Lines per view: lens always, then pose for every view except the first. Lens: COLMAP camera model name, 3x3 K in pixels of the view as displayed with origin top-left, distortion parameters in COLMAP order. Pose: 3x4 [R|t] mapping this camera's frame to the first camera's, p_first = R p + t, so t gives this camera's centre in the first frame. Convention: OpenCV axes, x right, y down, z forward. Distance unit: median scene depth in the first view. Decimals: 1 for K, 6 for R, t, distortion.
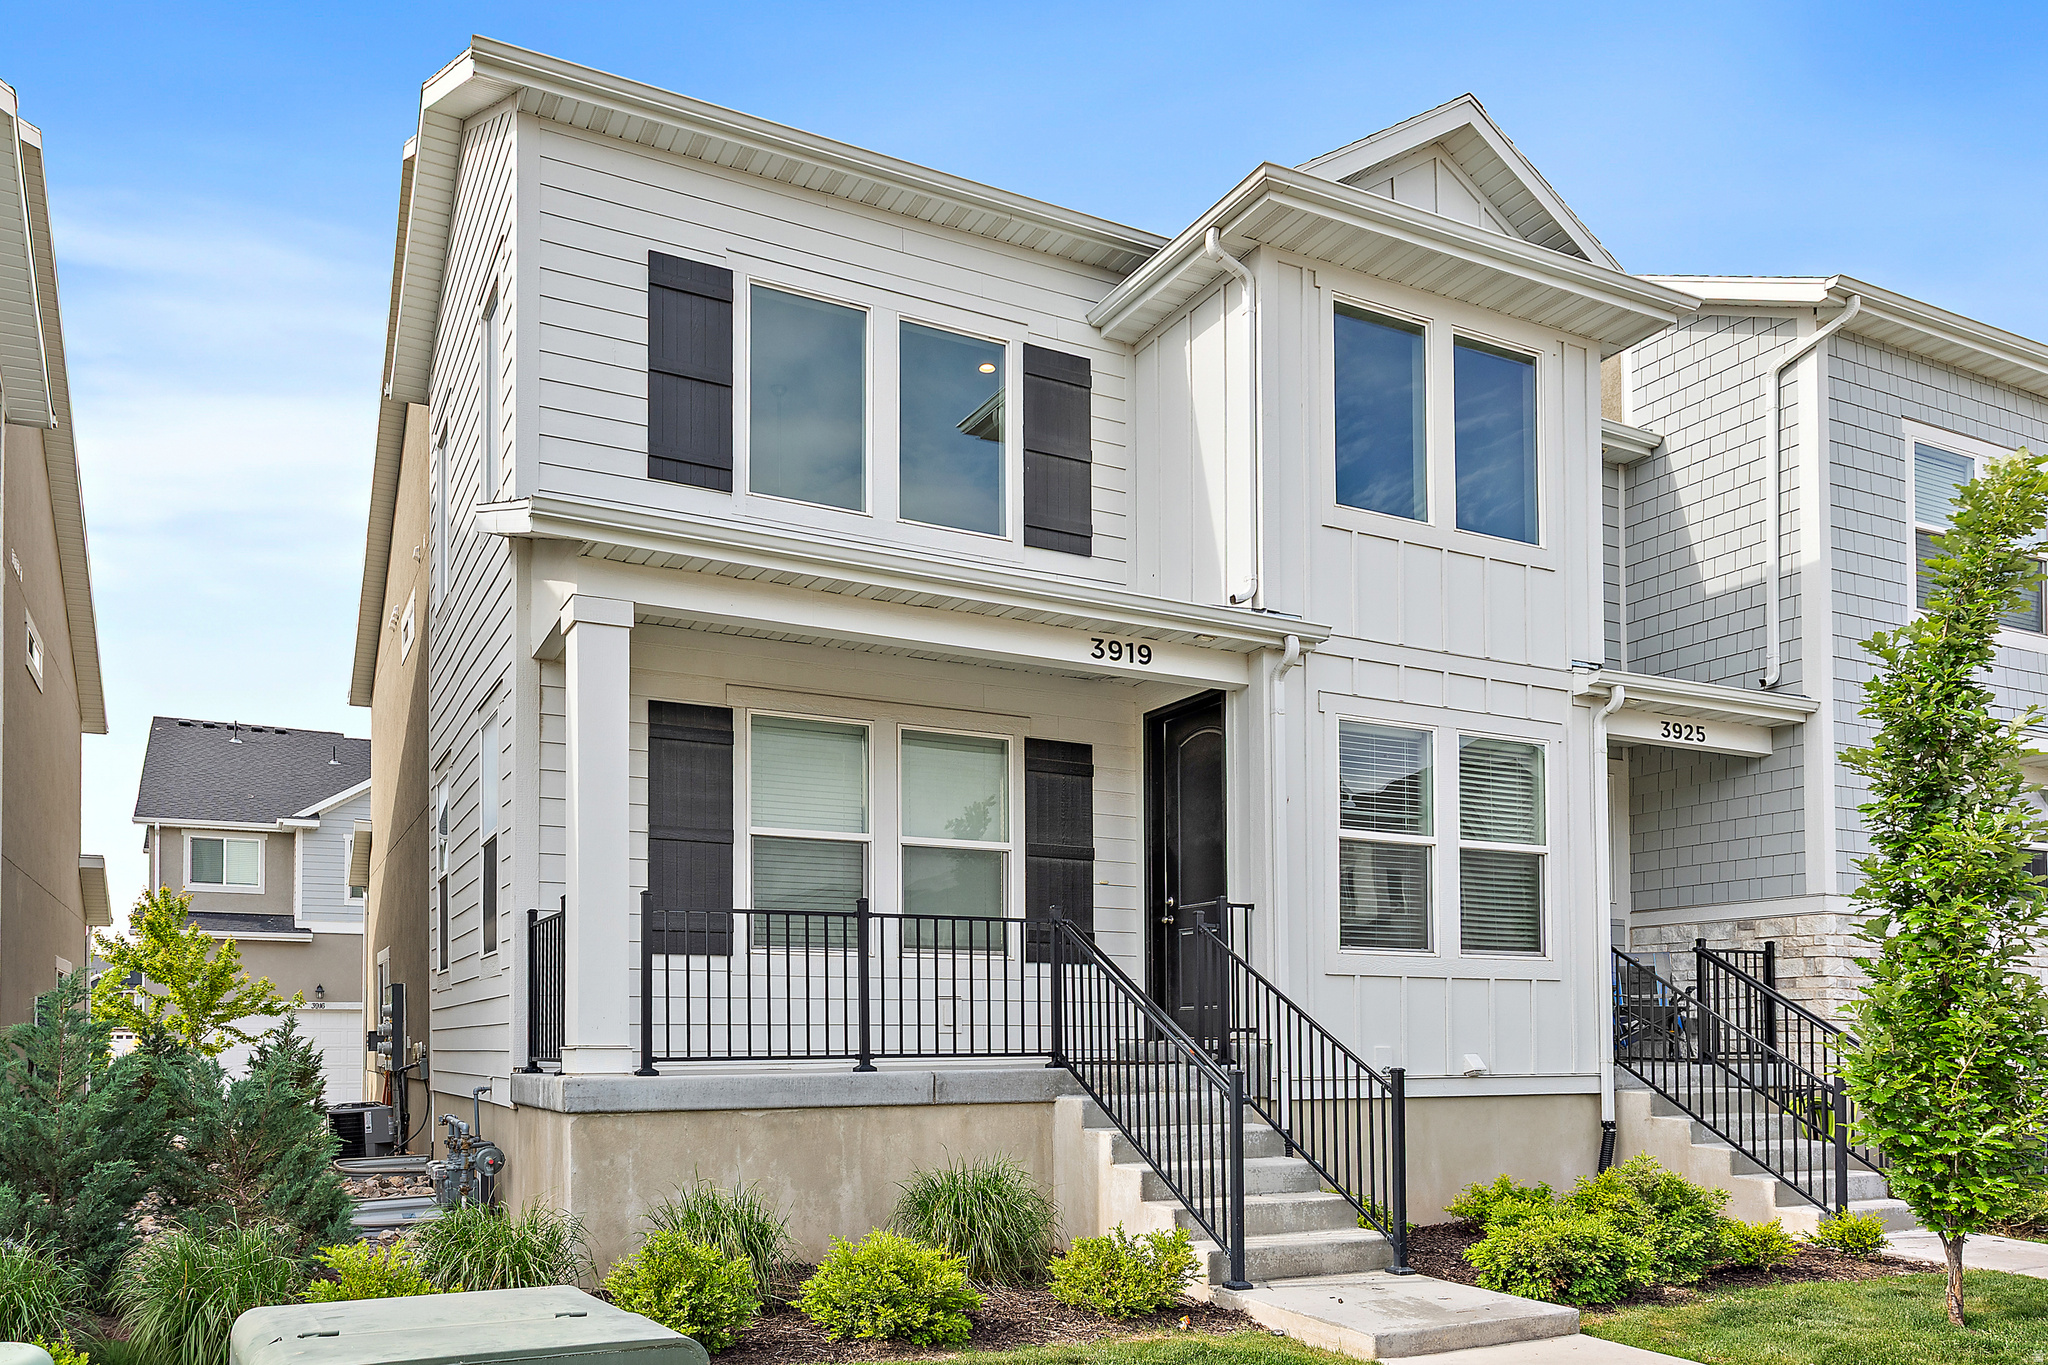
lens RADIAL K [[1319.6, 0, 1023.7], [0, 1319.6, 717.3], [0, 0, 1]] dist [0.004981, 0.001520]
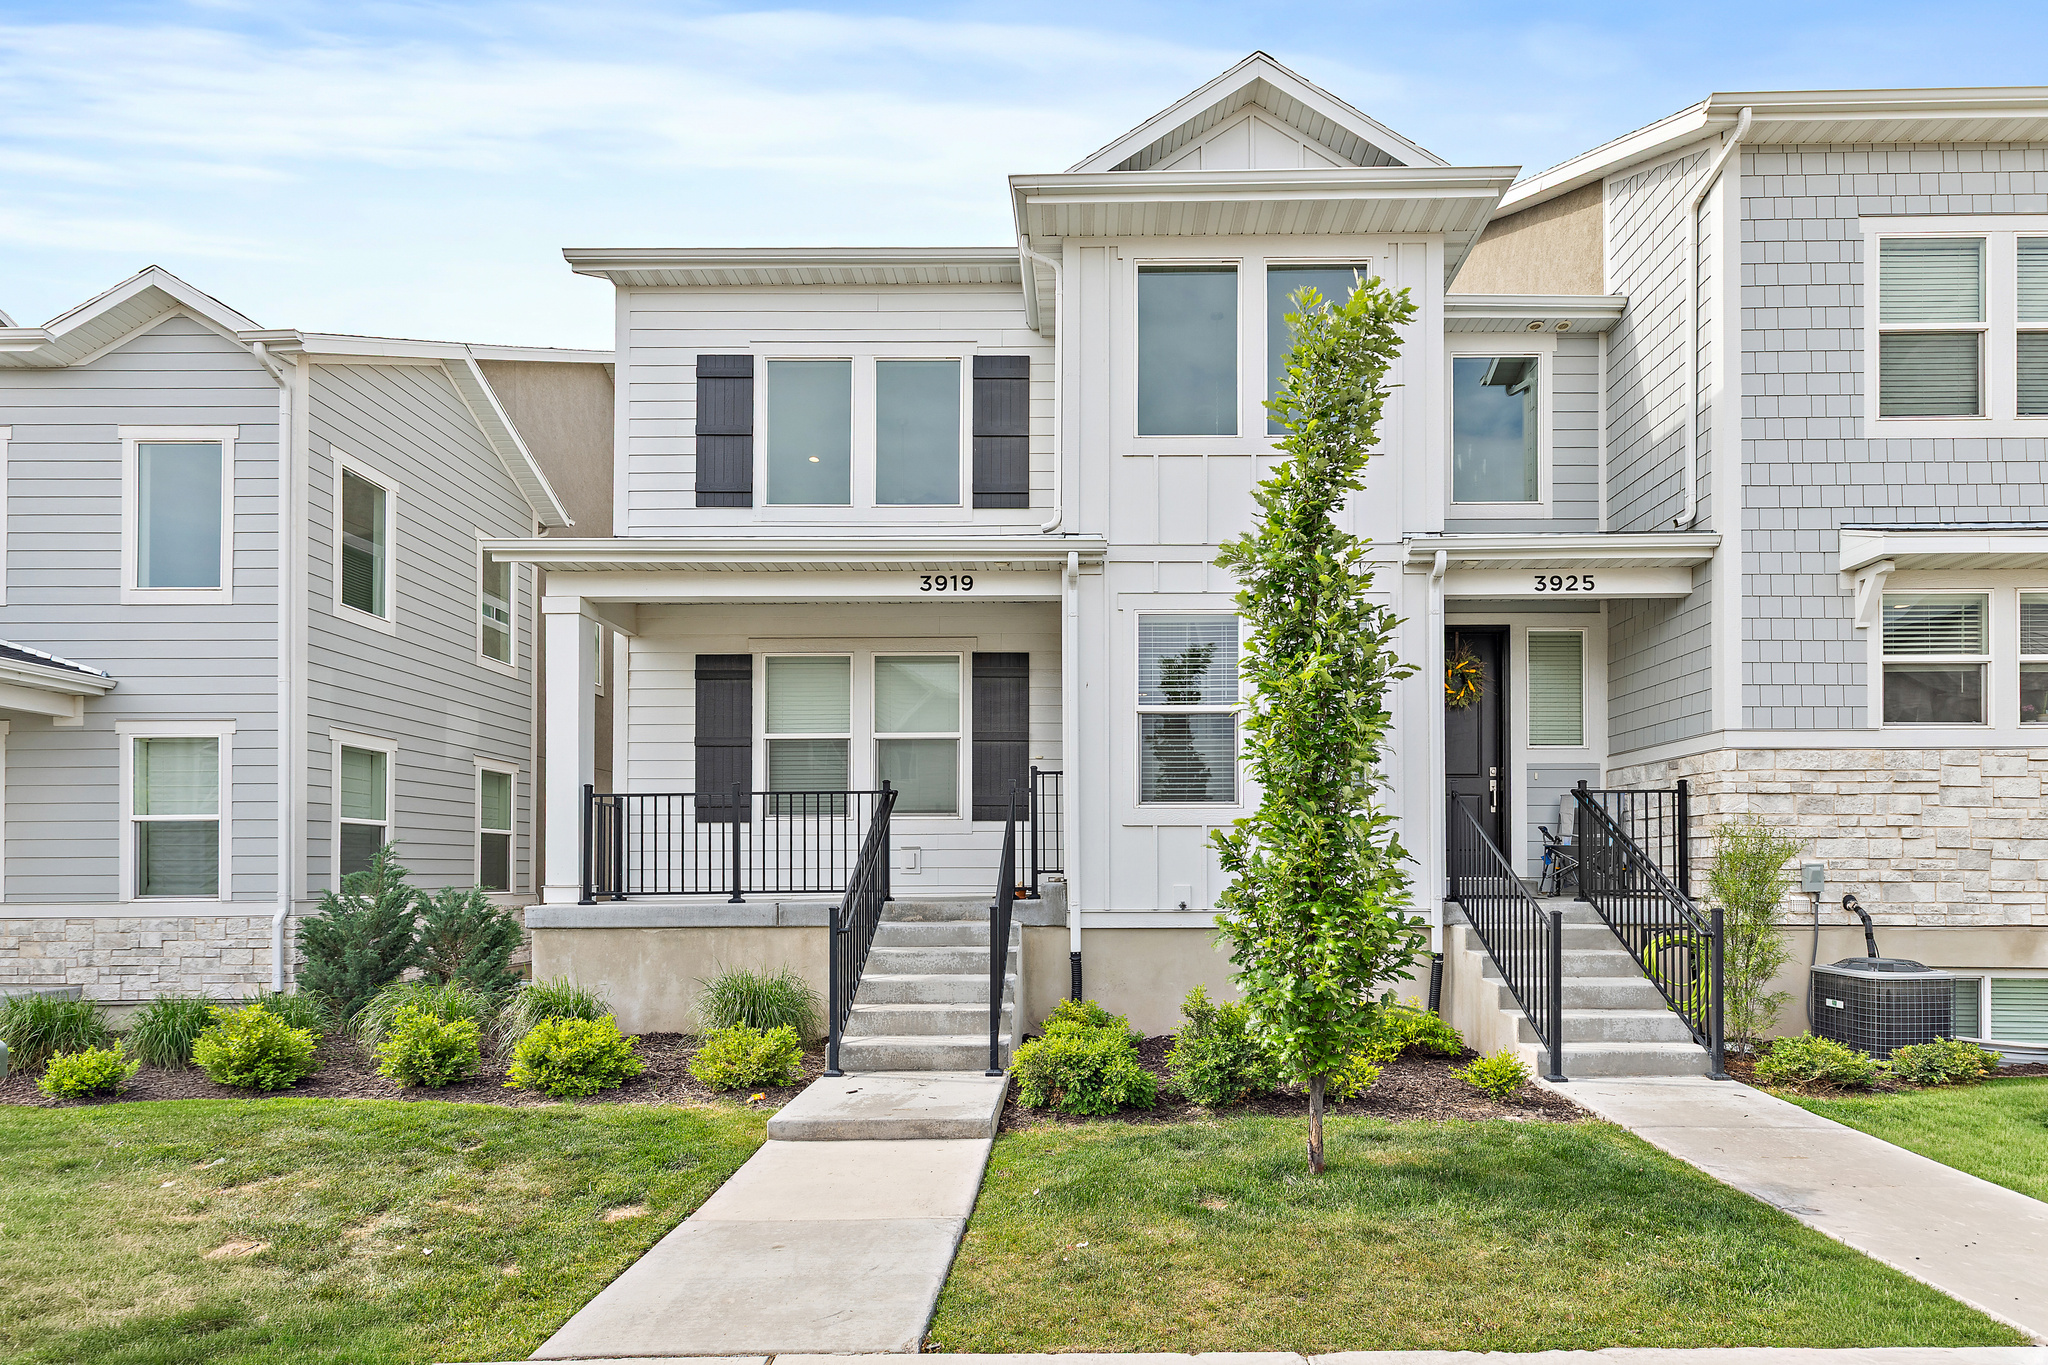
lens RADIAL K [[955.8, 0, 1032.2], [0, 955.8, 659.1], [0, 0, 1]] dist [0.008008, -0.000404]
pose [[0.904935, -0.096304, -0.414509, 0.481741], [0.104183, 0.994552, -0.003619, 0.033411], [0.412599, -0.039910, 0.910038, 0.155825]]
